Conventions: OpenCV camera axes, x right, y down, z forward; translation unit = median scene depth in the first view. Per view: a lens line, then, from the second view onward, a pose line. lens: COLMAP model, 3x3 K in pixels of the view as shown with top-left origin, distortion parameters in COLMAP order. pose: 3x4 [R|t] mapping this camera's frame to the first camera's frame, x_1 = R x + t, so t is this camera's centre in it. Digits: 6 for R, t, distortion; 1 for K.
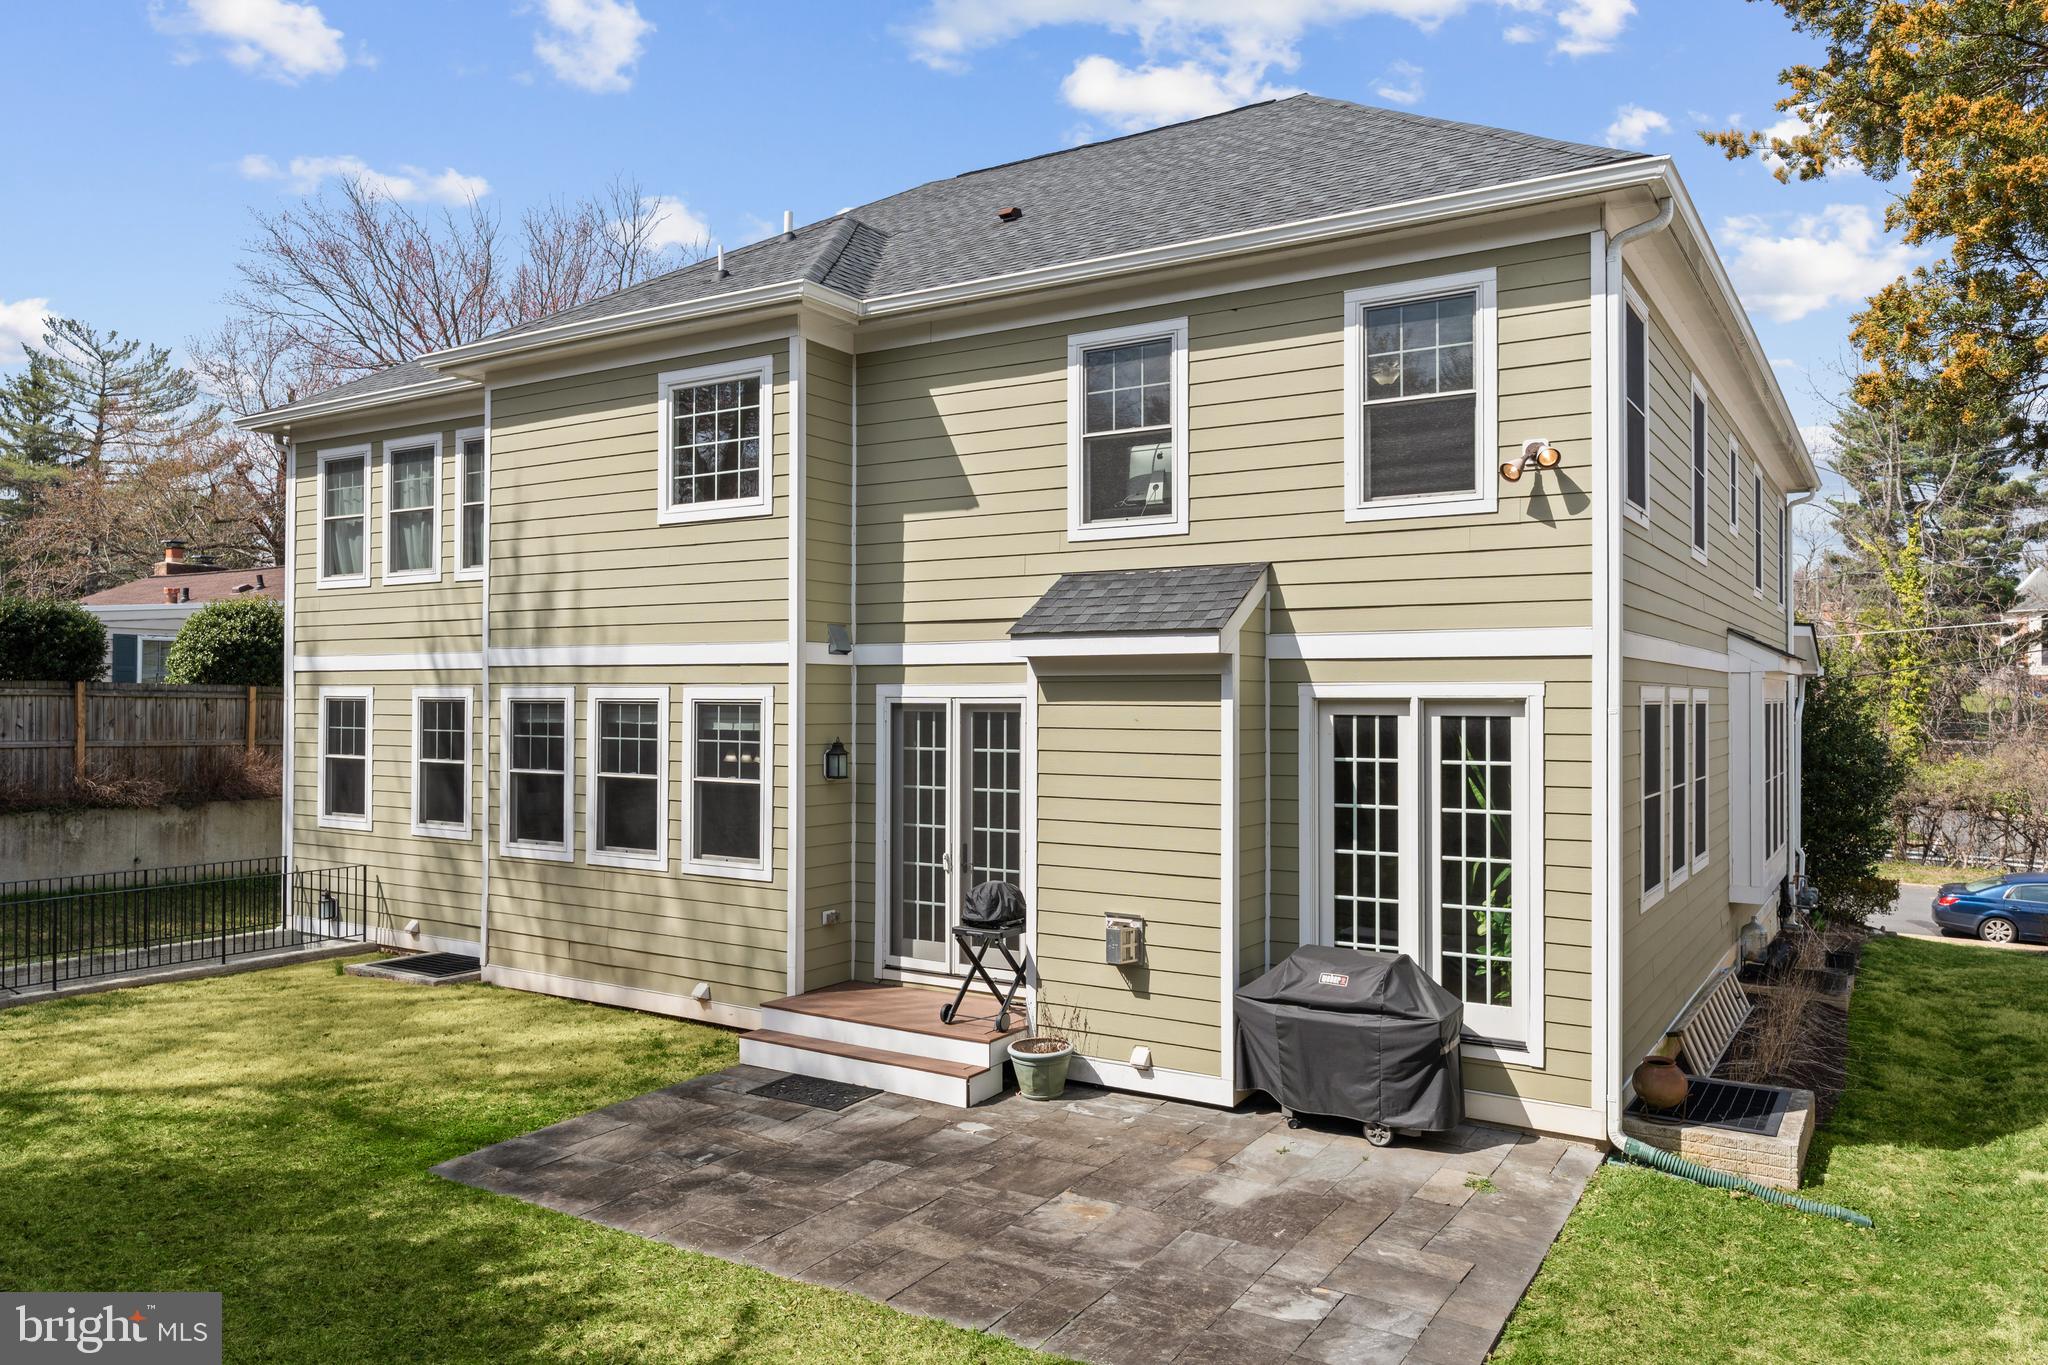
lens RADIAL K [[1413.1, 0, 1024.0], [0, 1413.1, 682.5], [0, 0, 1]] dist [-0.004530, -0.000293]
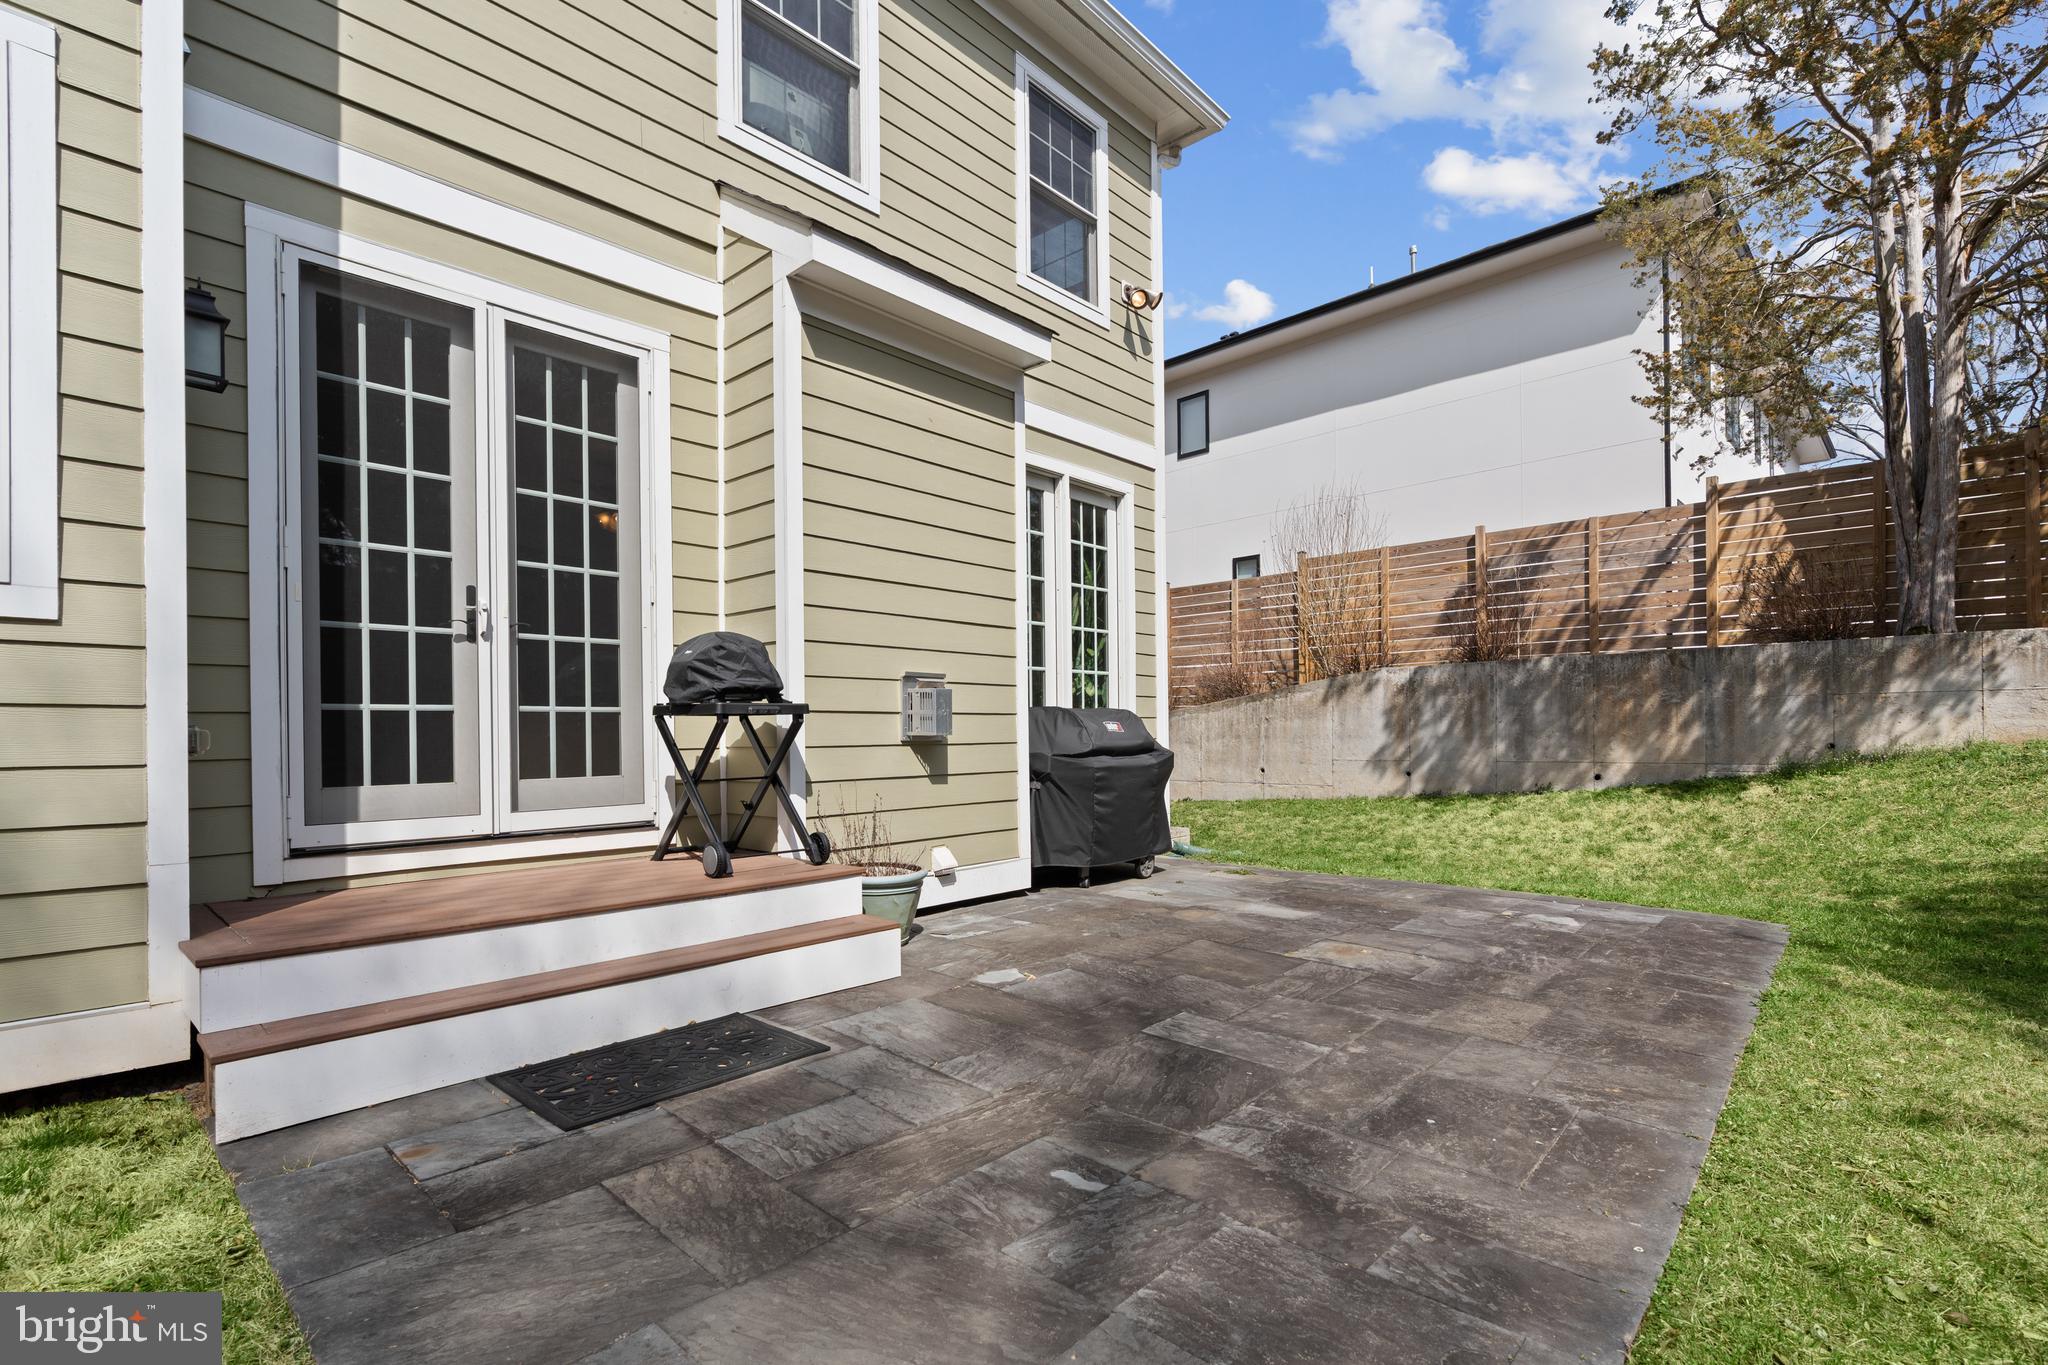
lens RADIAL K [[951.7, 0, 1046.2], [0, 951.7, 730.5], [0, 0, 1]] dist [-0.005445, -0.000385]
pose [[0.159118, -0.001312, 0.987259, -0.383391], [0.002717, 0.999996, 0.000891, 0.178066], [-0.987256, 0.002541, 0.159121, 0.788010]]
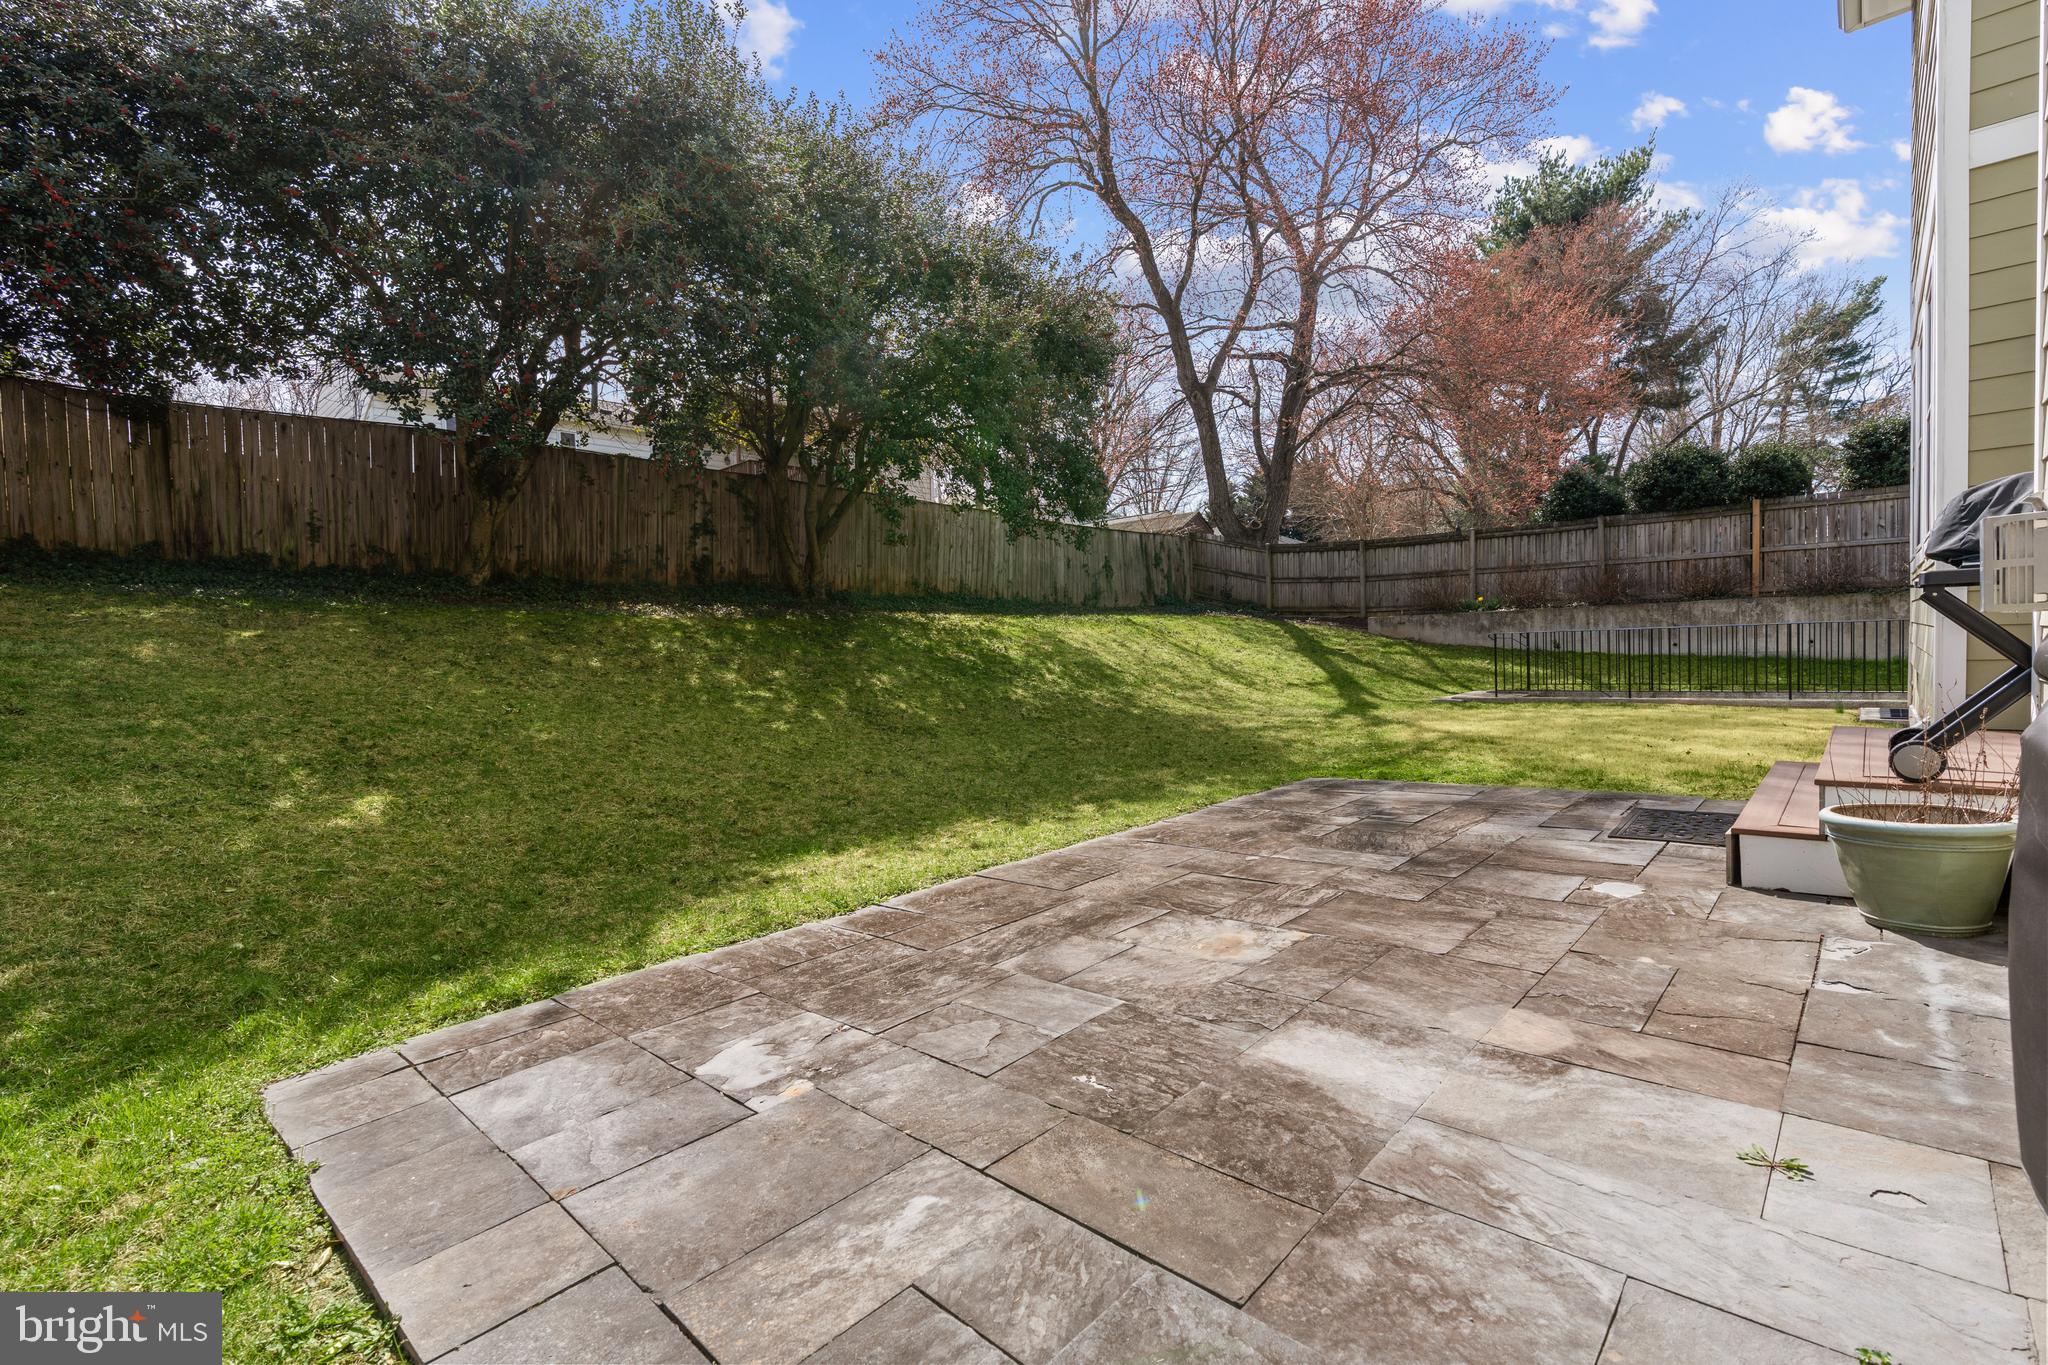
lens RADIAL K [[919.9, 0, 1029.8], [0, 919.9, 689.0], [0, 0, 1]] dist [-0.002936, -0.000433]
pose [[-0.179822, 0.047099, -0.982571, 0.316158], [0.043808, 0.998246, 0.039832, 0.179928], [0.982723, -0.035882, -0.181570, 0.722073]]
